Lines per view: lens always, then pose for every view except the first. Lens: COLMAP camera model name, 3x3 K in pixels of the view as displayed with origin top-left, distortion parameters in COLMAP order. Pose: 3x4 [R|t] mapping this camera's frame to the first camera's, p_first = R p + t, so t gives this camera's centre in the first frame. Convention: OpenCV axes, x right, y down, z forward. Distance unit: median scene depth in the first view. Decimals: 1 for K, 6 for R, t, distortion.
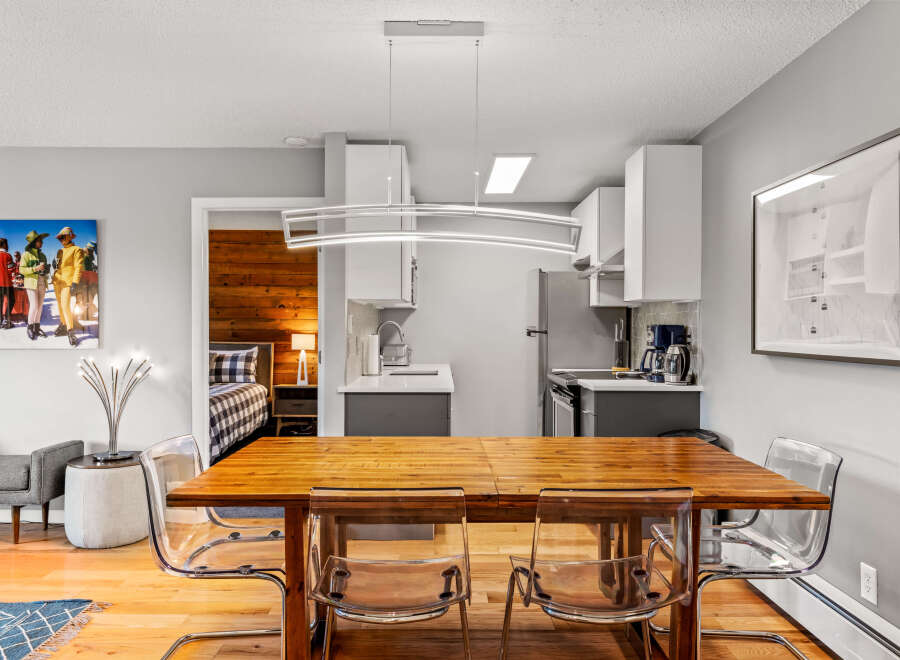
lens RADIAL K [[419.8, 0, 450.0], [0, 419.8, 330.0], [0, 0, 1]] dist [-0.001057, 0.000127]
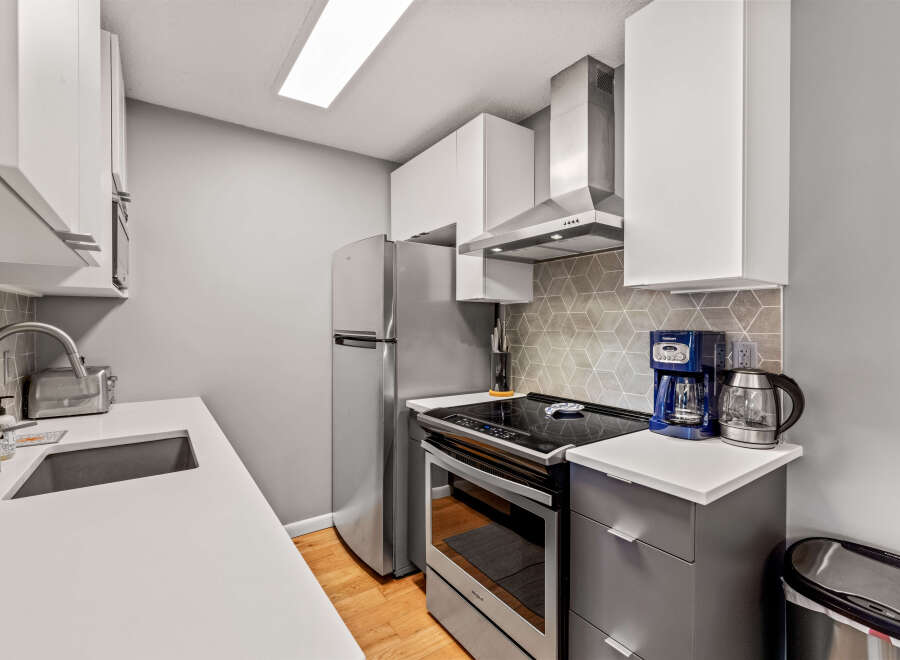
lens RADIAL K [[419.8, 0, 450.0], [0, 419.8, 330.0], [0, 0, 1]] dist [-0.001057, 0.000127]
pose [[0.838628, -0.008894, 0.544632, -0.034831], [0.008881, 0.999957, 0.002655, -0.011137], [-0.544632, 0.002610, 0.838671, 0.439978]]
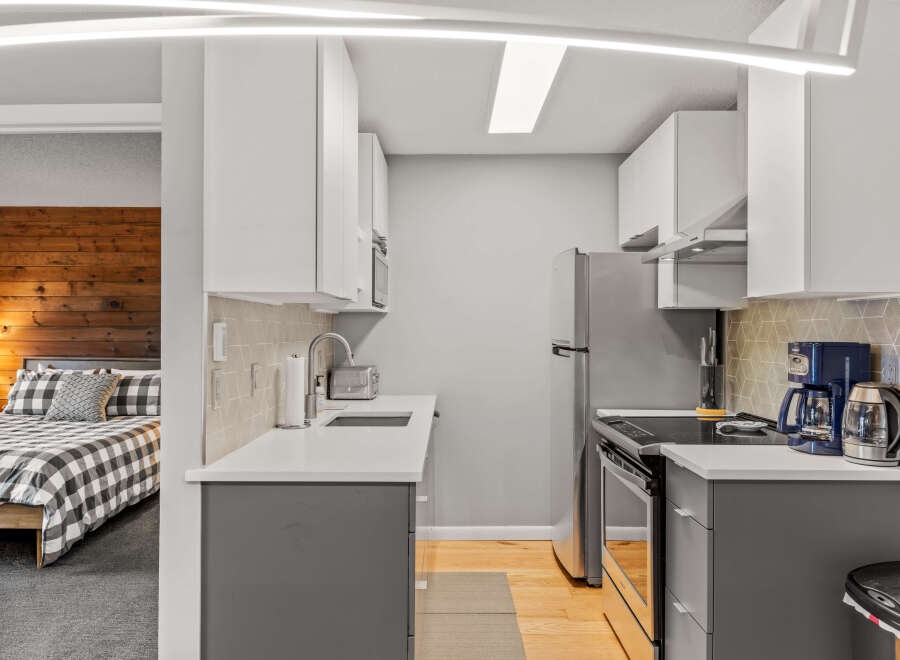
lens RADIAL K [[528.8, 0, 434.2], [0, 528.8, 336.2], [0, 0, 1]] dist [0.003219, 0.000347]
pose [[0.999691, -0.000762, -0.024845, 0.021954], [0.000589, 0.999976, -0.006964, -0.009924], [0.024850, 0.006947, 0.999667, 0.206760]]
